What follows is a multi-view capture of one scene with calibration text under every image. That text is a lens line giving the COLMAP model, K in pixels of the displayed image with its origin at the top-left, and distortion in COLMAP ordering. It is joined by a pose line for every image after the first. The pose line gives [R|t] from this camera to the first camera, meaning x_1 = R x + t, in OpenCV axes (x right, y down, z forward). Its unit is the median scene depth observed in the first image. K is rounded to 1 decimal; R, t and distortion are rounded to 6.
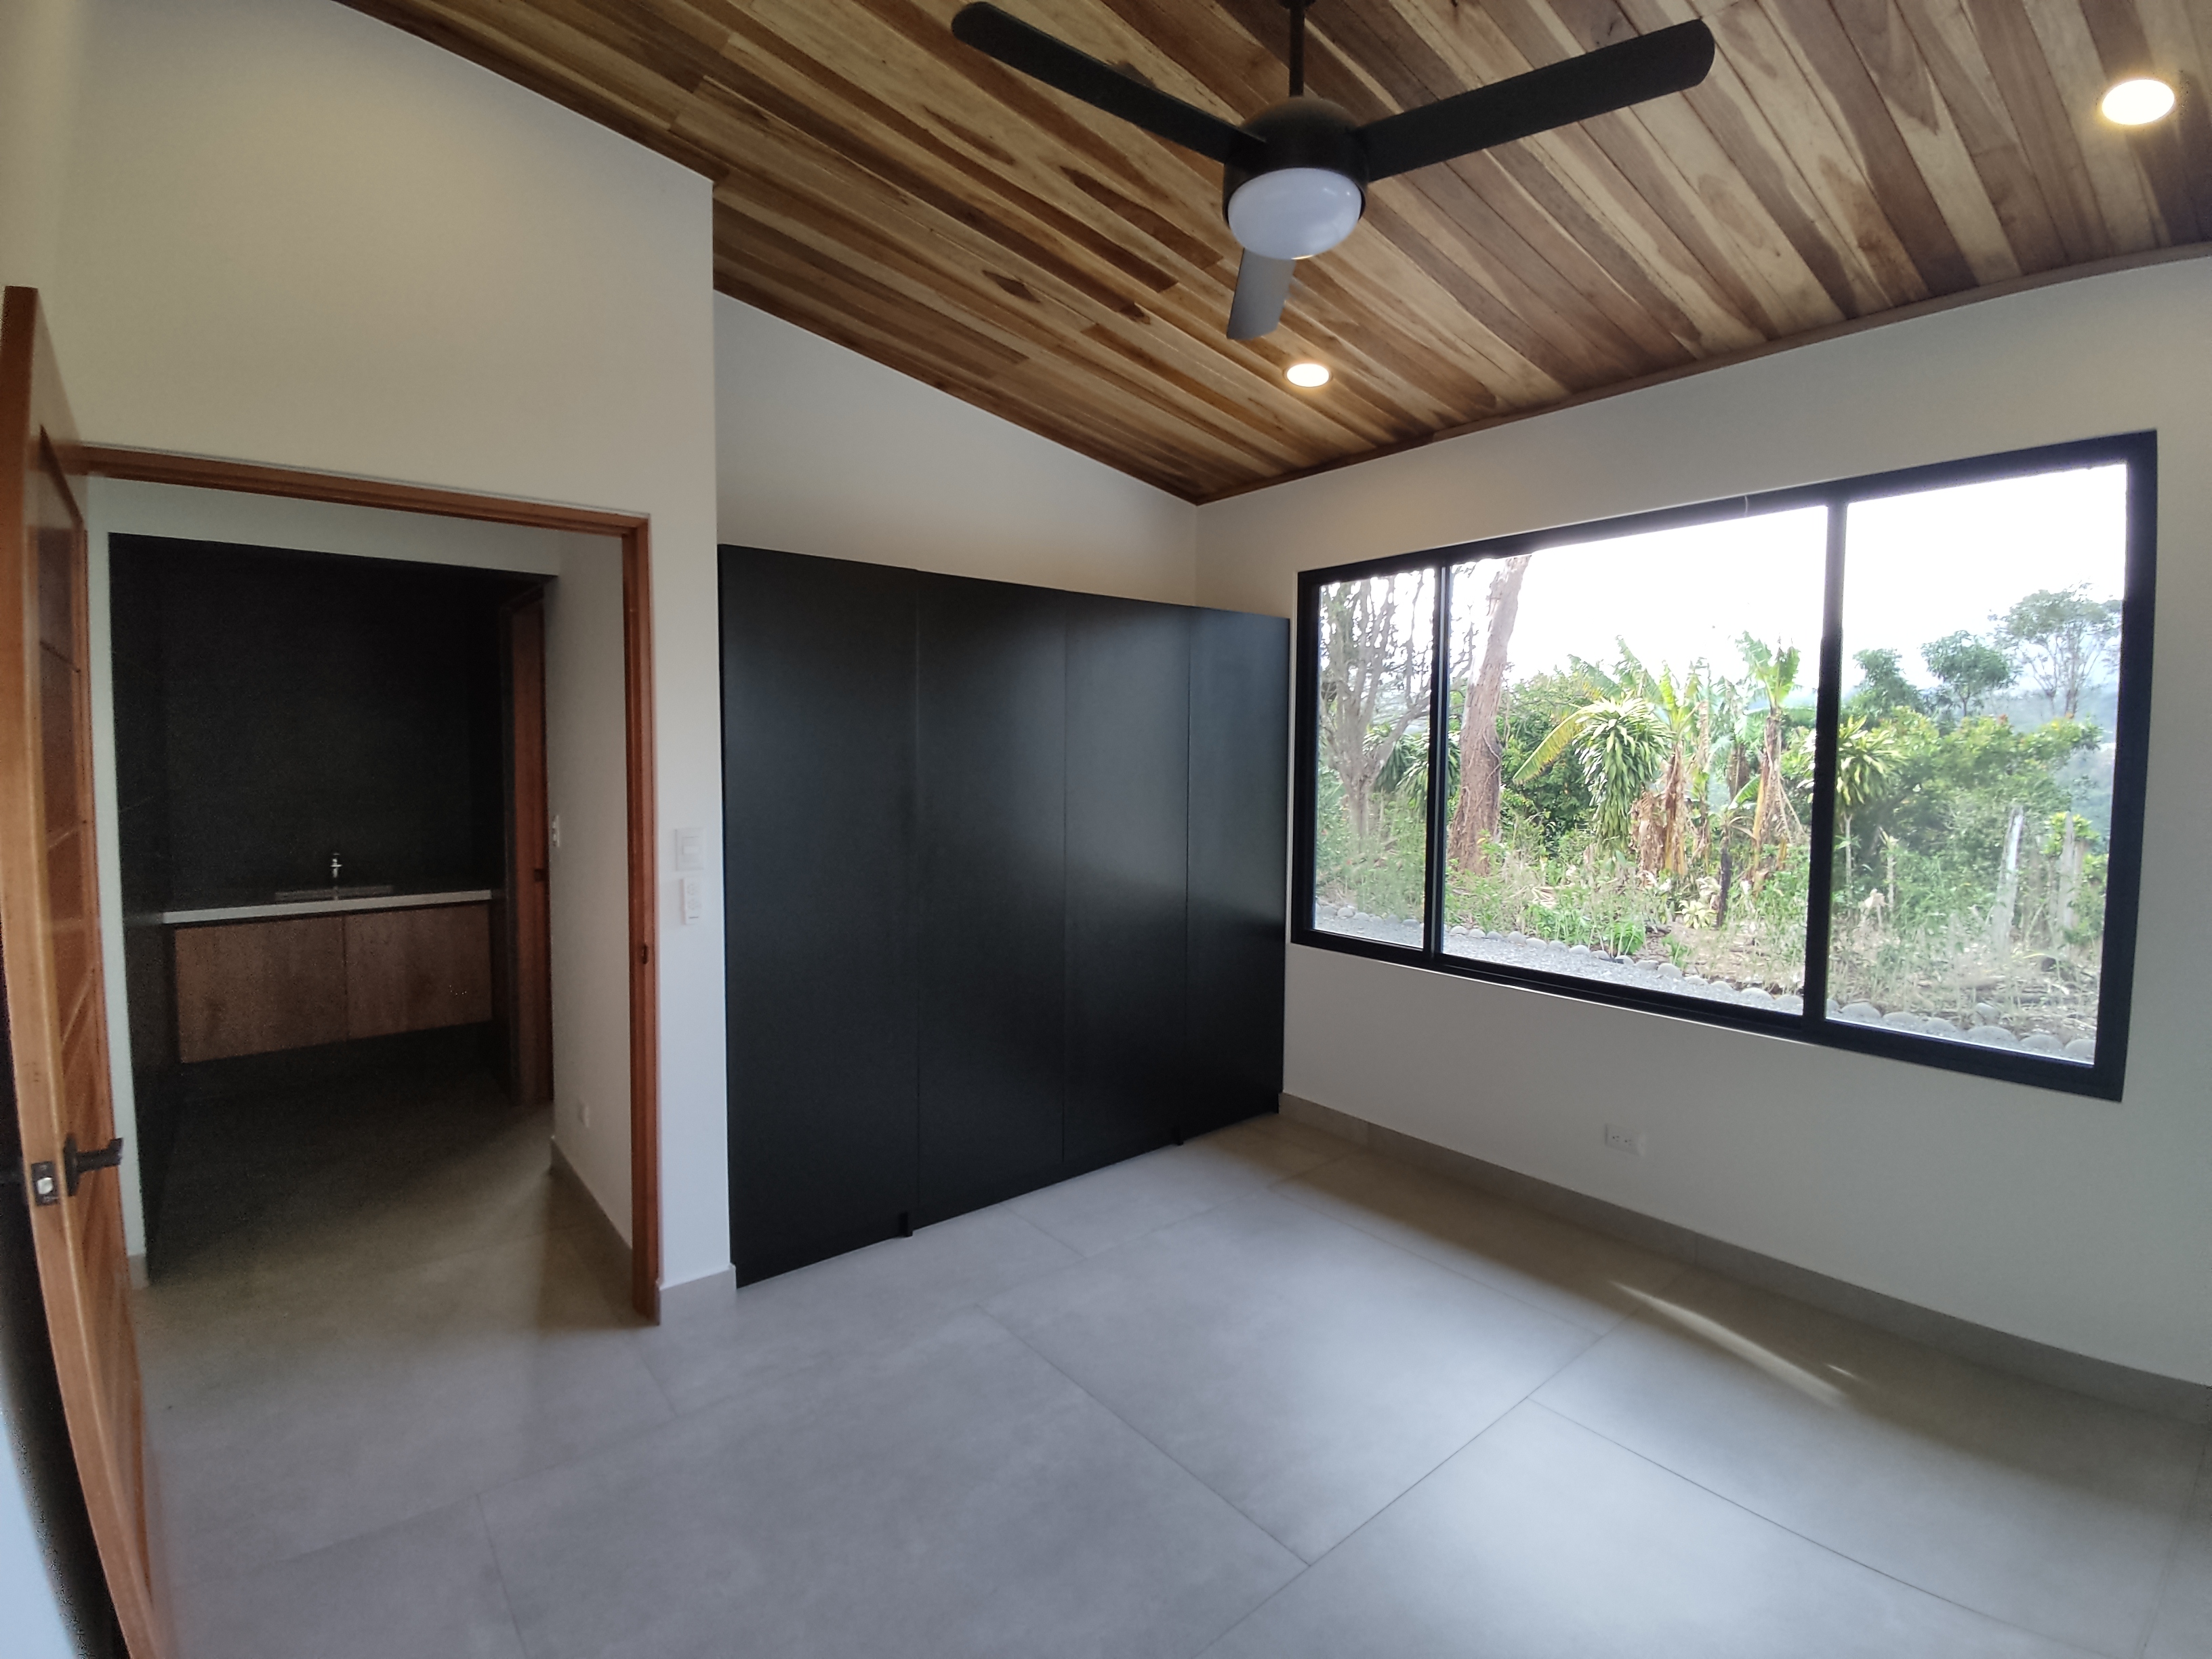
lens RADIAL K [[1015.8, 0, 1104.0], [0, 1015.8, 804.4], [0, 0, 1]] dist [0.012686, -0.018765]
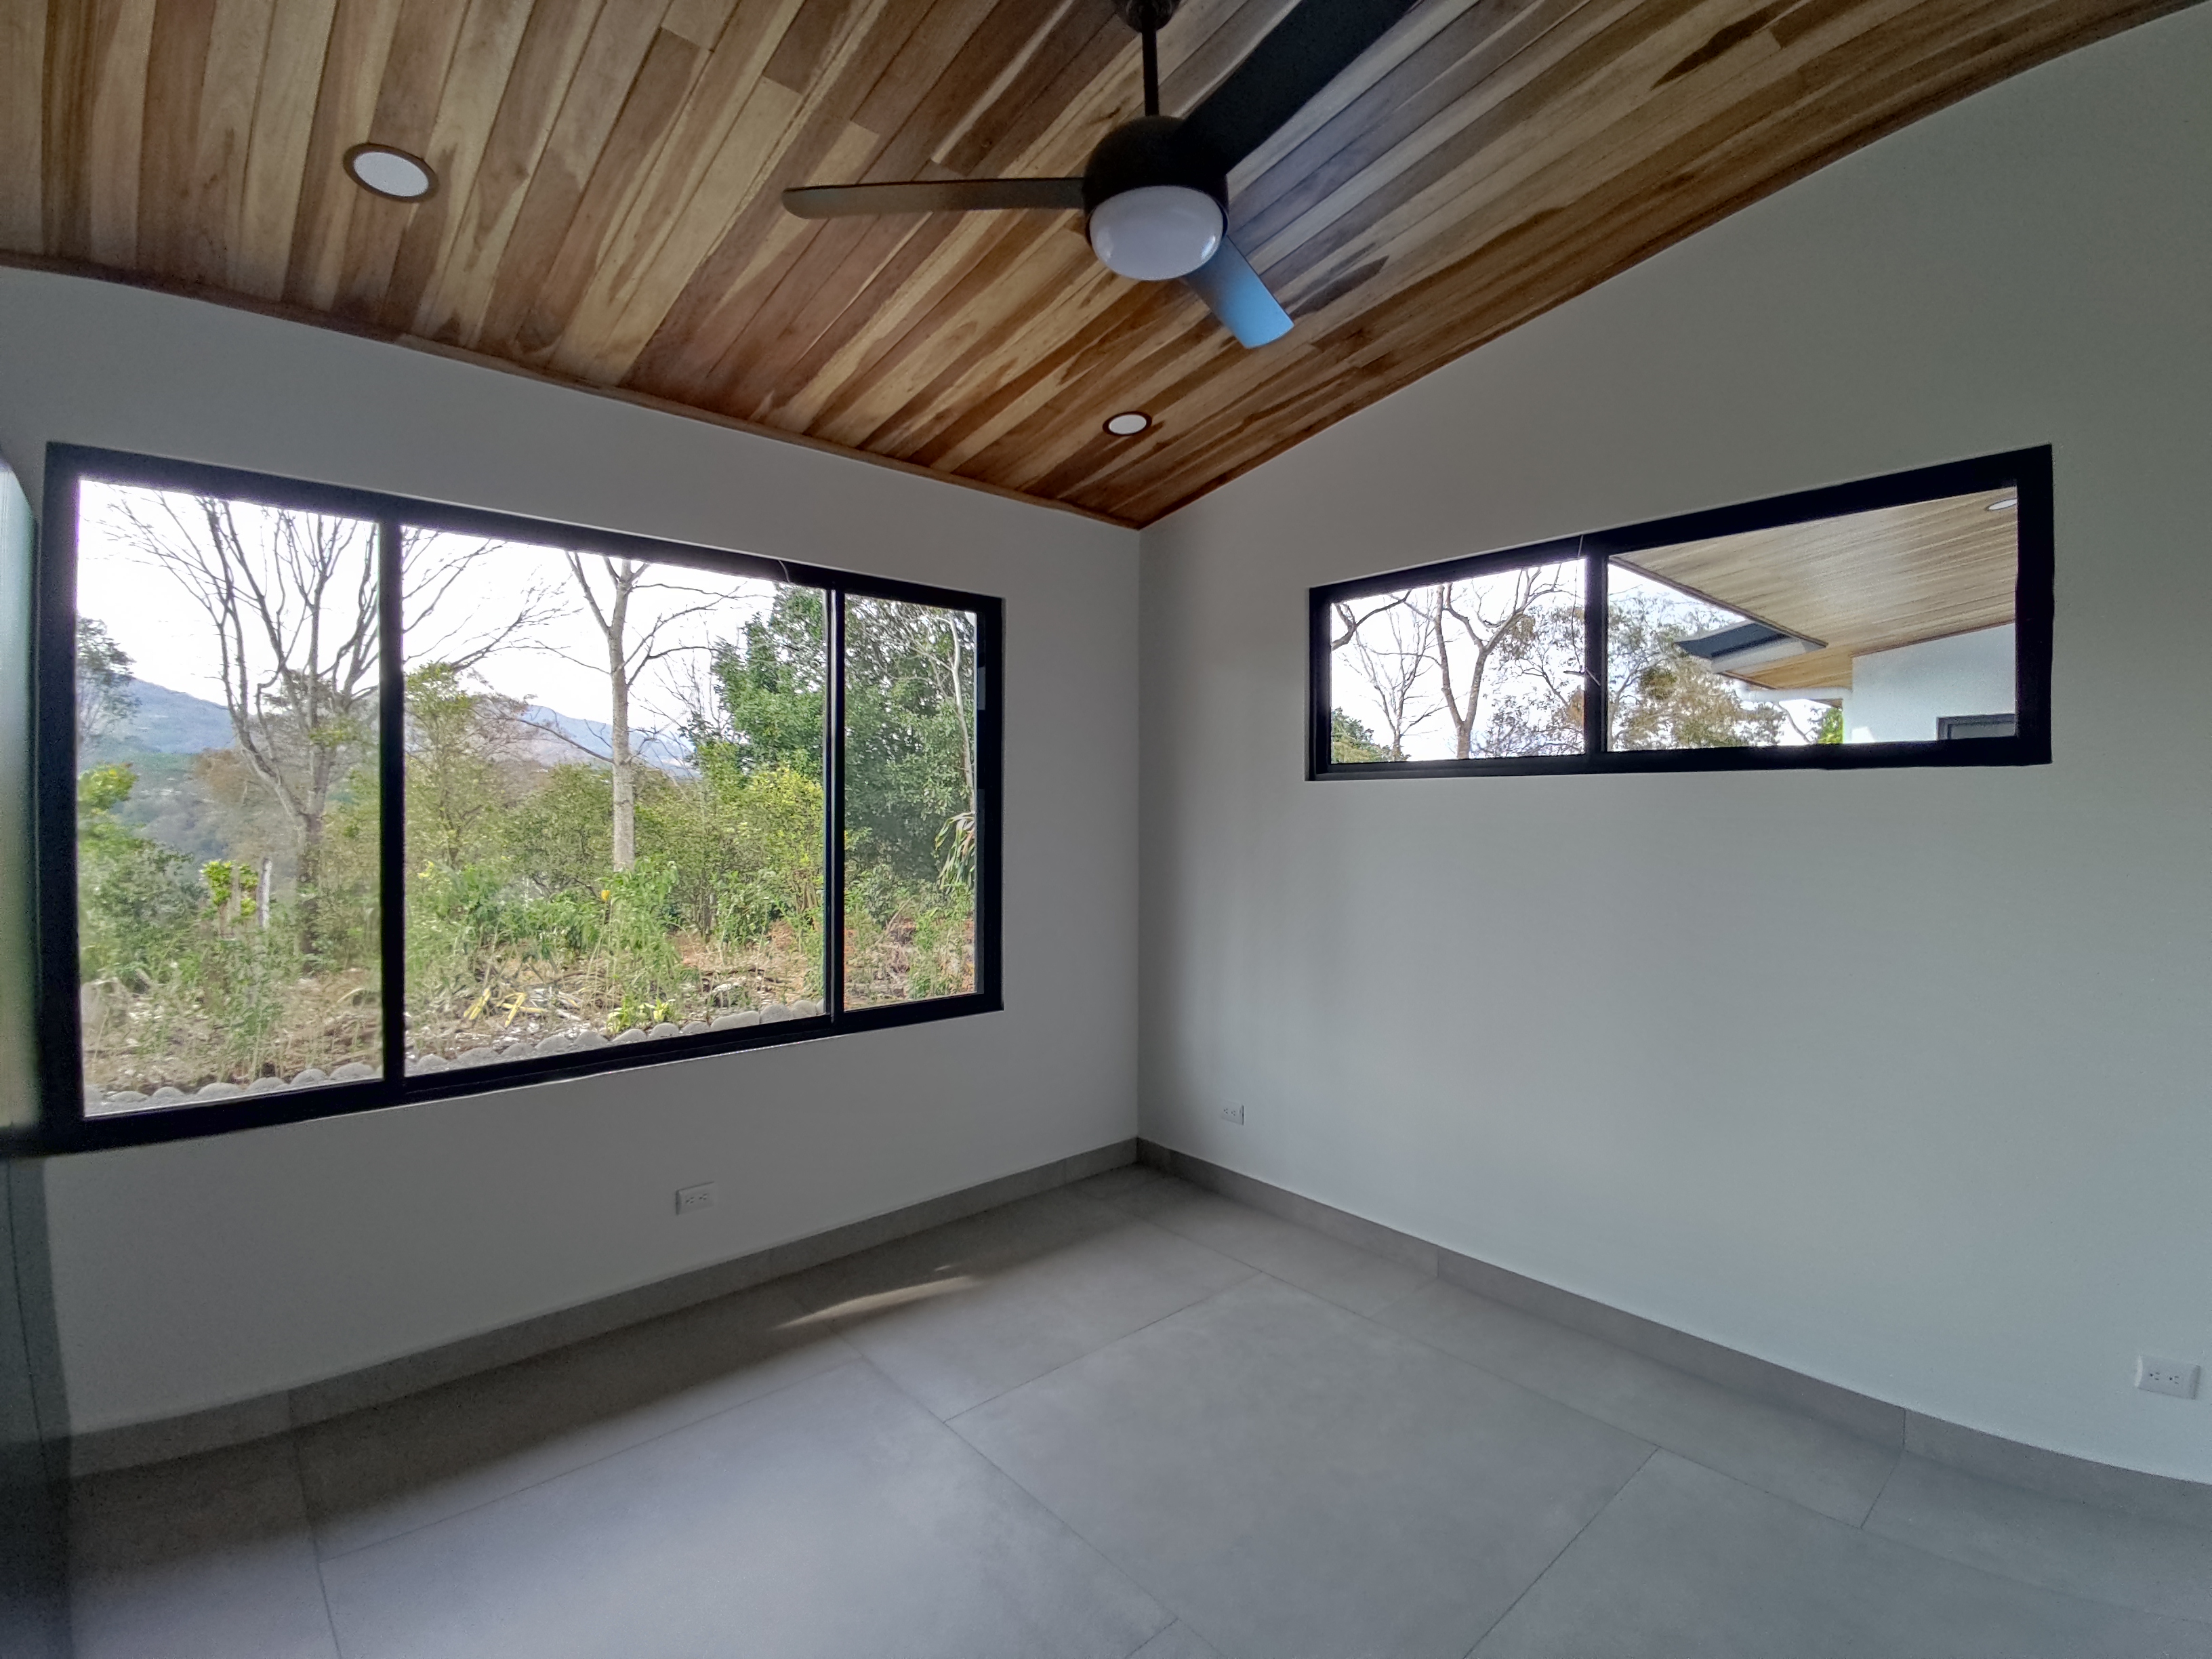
lens RADIAL K [[1024.7, 0, 1109.7], [0, 1024.7, 815.3], [0, 0, 1]] dist [0.001205, 0.000174]
pose [[-0.060068, -0.010621, 0.998138, -0.523599], [0.049590, 0.998677, 0.013611, -0.023935], [-0.996962, 0.050316, -0.059462, 0.741808]]
